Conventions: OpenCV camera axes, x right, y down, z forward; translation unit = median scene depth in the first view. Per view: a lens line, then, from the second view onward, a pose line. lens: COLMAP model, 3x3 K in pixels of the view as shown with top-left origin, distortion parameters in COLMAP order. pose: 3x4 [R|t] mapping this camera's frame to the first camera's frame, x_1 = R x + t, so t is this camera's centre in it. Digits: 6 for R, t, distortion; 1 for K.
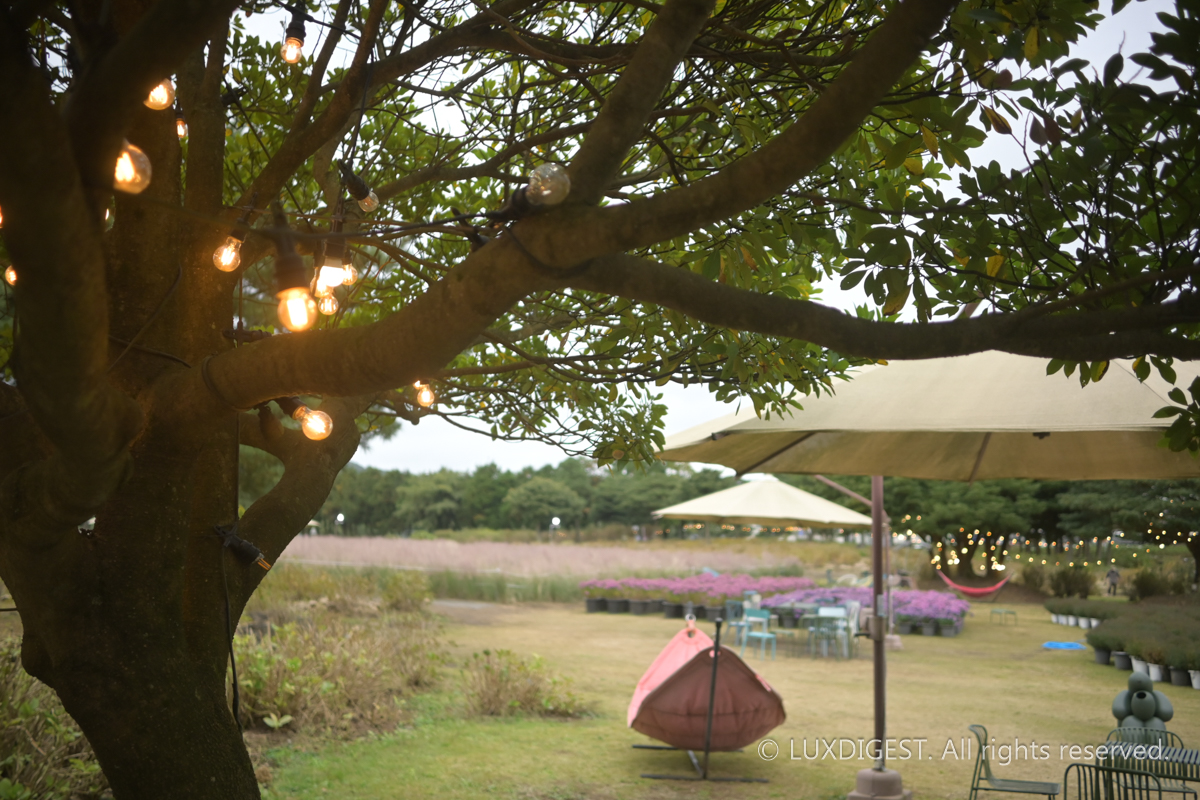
lens RADIAL K [[1264.0, 0, 601.3], [0, 1264.0, 432.0], [0, 0, 1]] dist [0.003871, 0.011713]
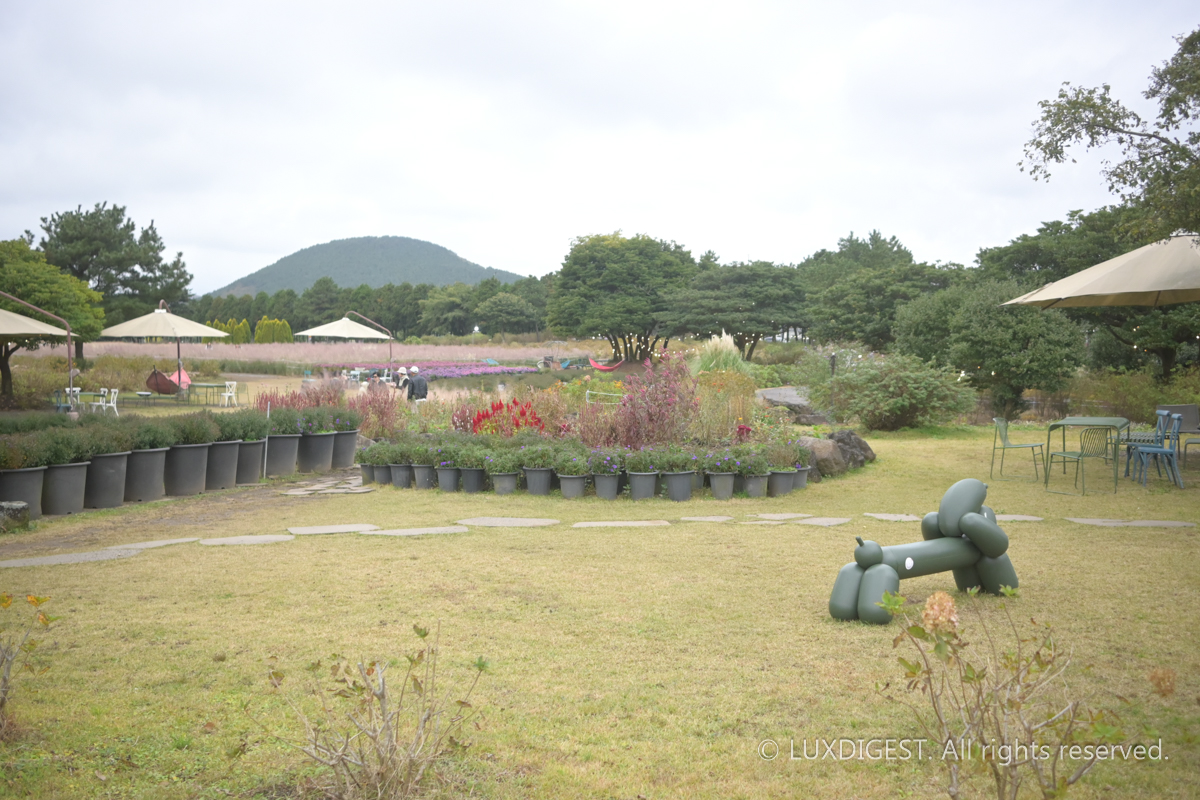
lens RADIAL K [[1264.0, 0, 601.3], [0, 1264.0, 432.0], [0, 0, 1]] dist [0.003871, 0.011713]
pose [[0.995285, -0.013347, -0.096074, 0.448905], [0.028456, 0.987082, 0.157666, -0.062598], [0.092729, -0.159656, 0.982808, -0.726091]]
